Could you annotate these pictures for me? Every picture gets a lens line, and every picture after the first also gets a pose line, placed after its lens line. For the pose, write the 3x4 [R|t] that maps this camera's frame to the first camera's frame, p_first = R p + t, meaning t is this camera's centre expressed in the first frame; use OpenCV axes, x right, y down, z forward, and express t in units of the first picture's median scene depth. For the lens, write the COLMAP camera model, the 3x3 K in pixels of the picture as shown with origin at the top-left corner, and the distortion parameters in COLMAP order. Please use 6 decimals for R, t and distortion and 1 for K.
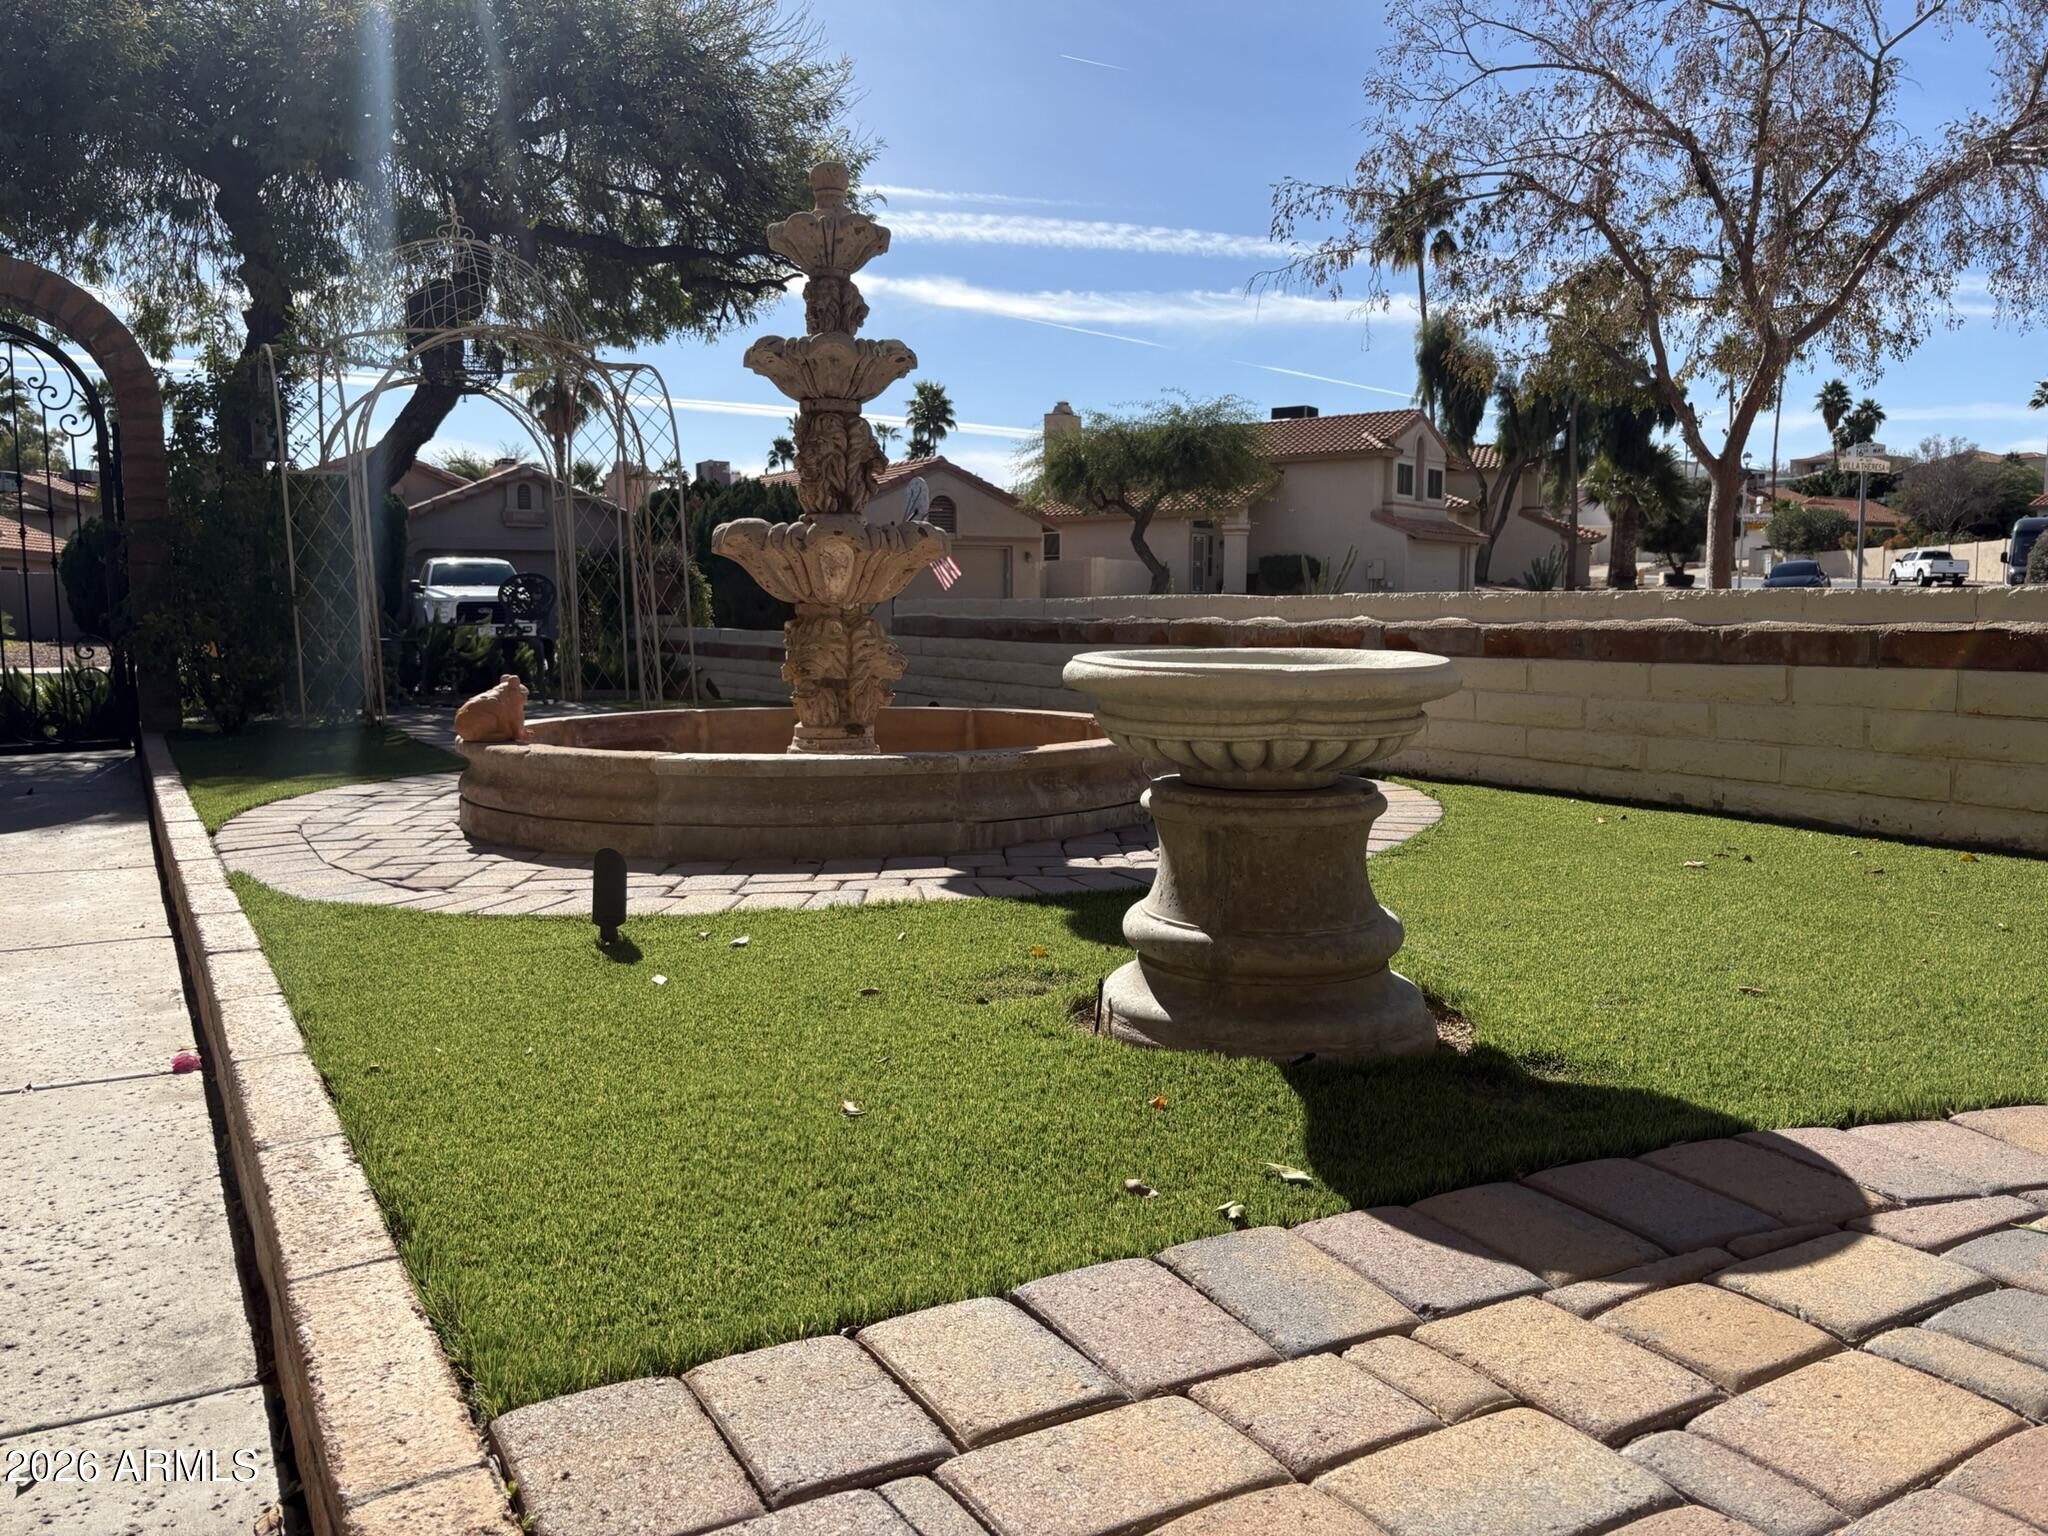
lens RADIAL K [[1534.7, 0, 1024.0], [0, 1534.7, 768.0], [0, 0, 1]] dist [0.244270, -0.597873]
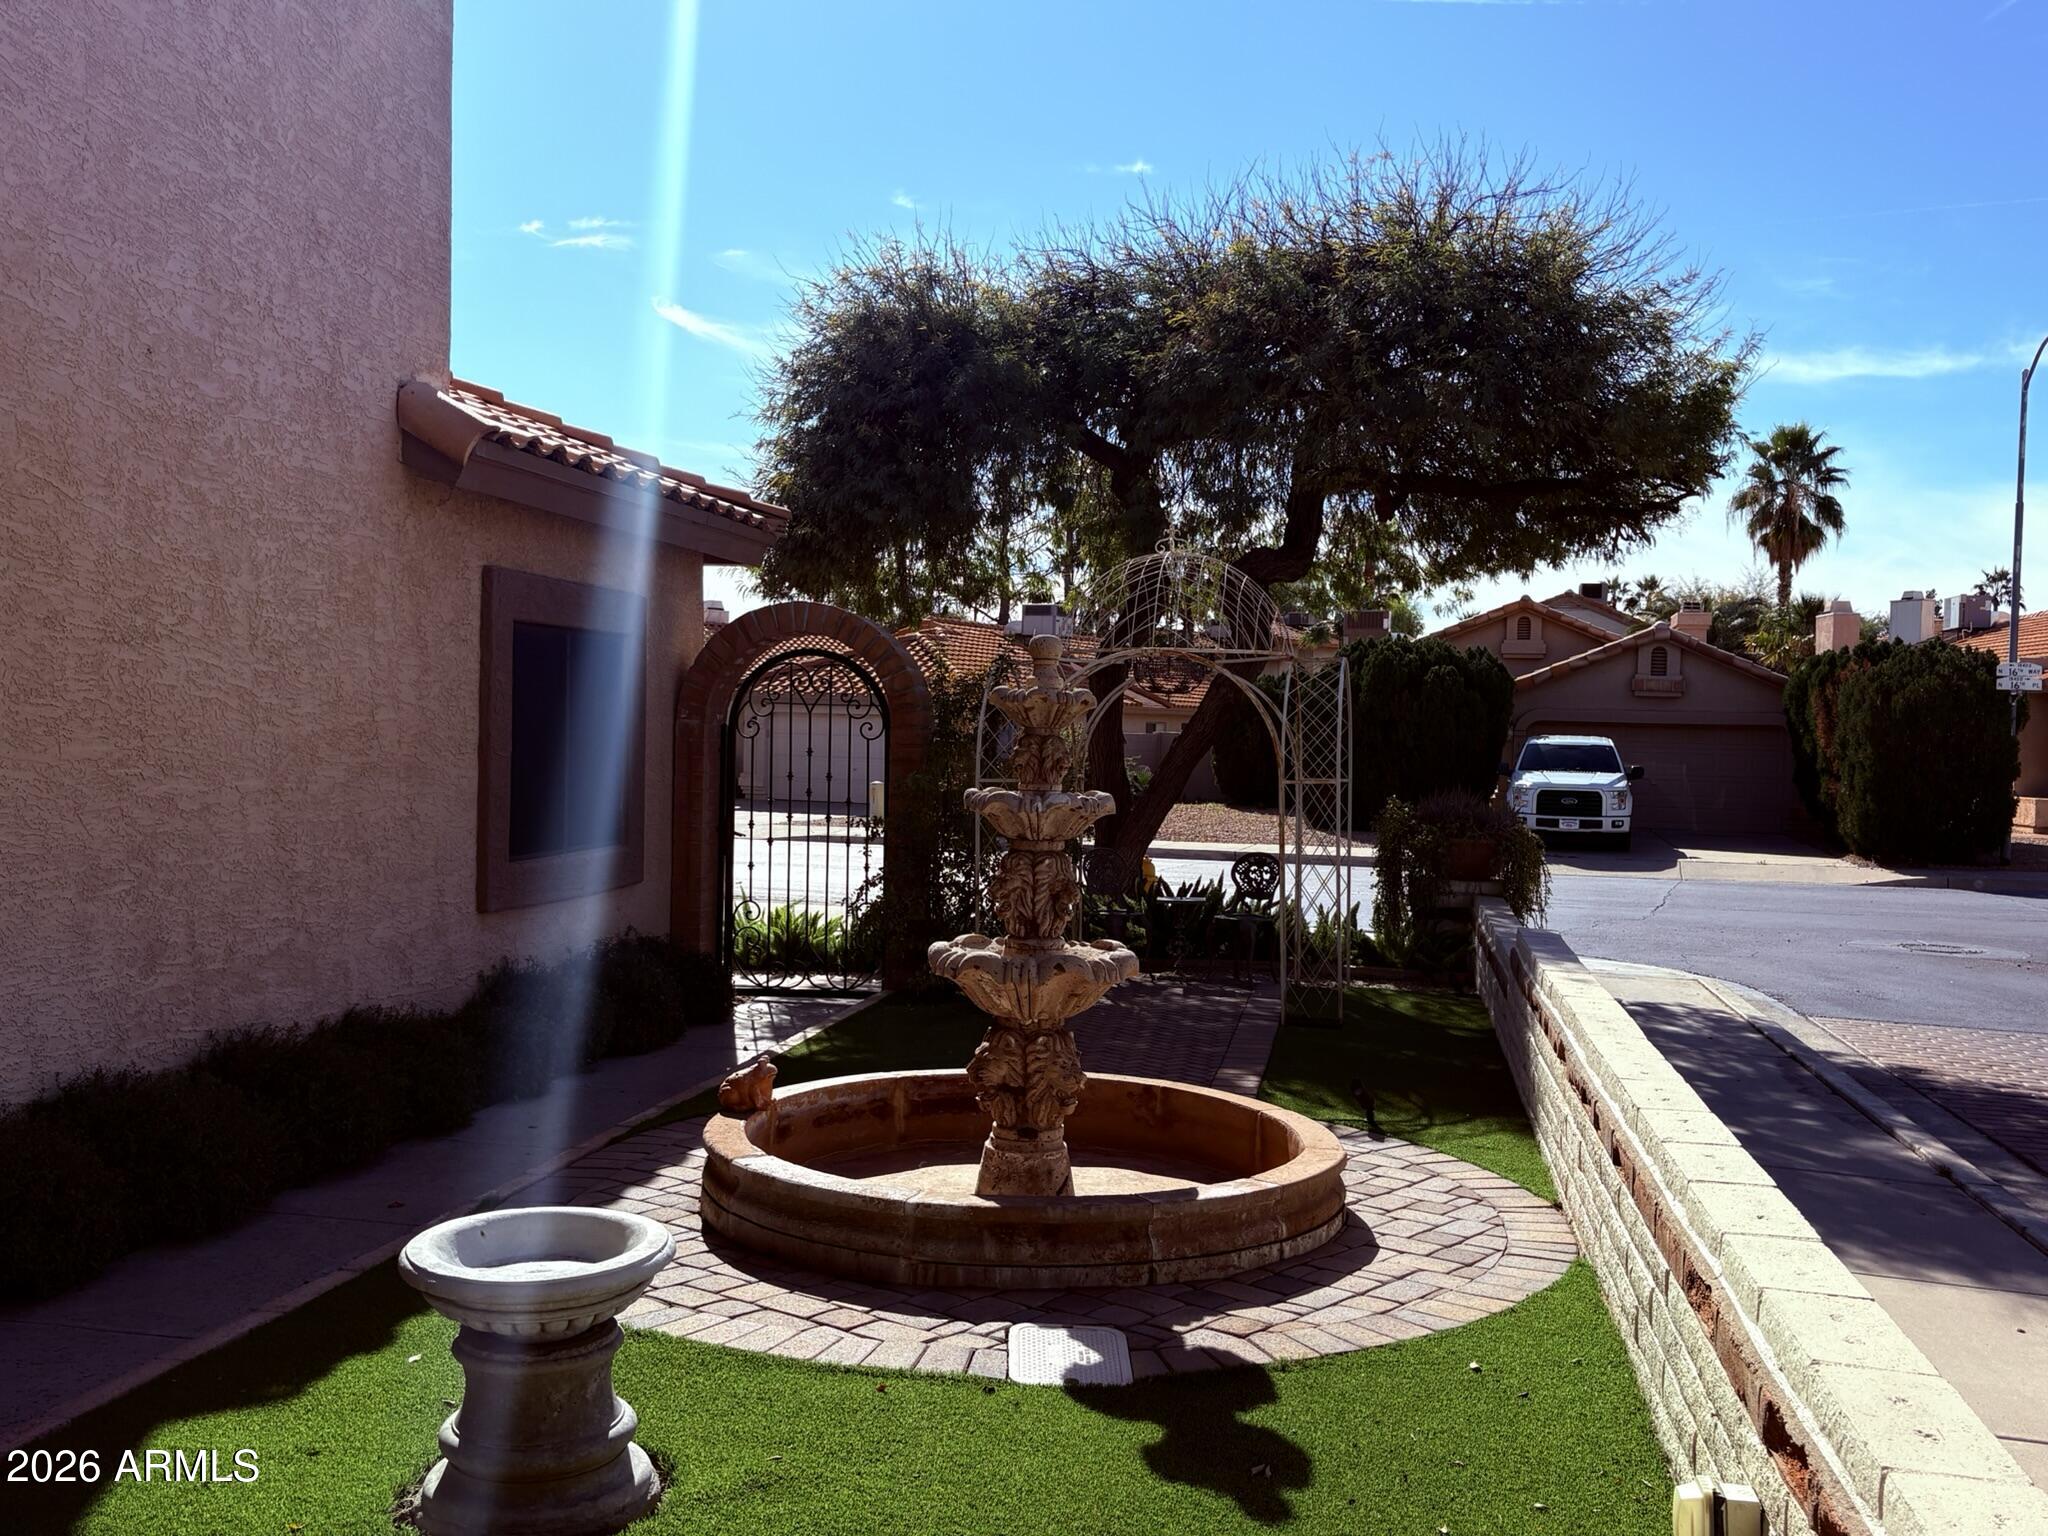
lens RADIAL K [[1885.5, 0, 1024.0], [0, 1885.5, 768.0], [0, 0, 1]] dist [0.185175, 0.002017]
pose [[0.751027, 0.024525, -0.659816, 0.780022], [-0.079660, 0.995376, -0.053674, -0.213192], [0.655449, 0.092872, 0.749507, -0.042391]]
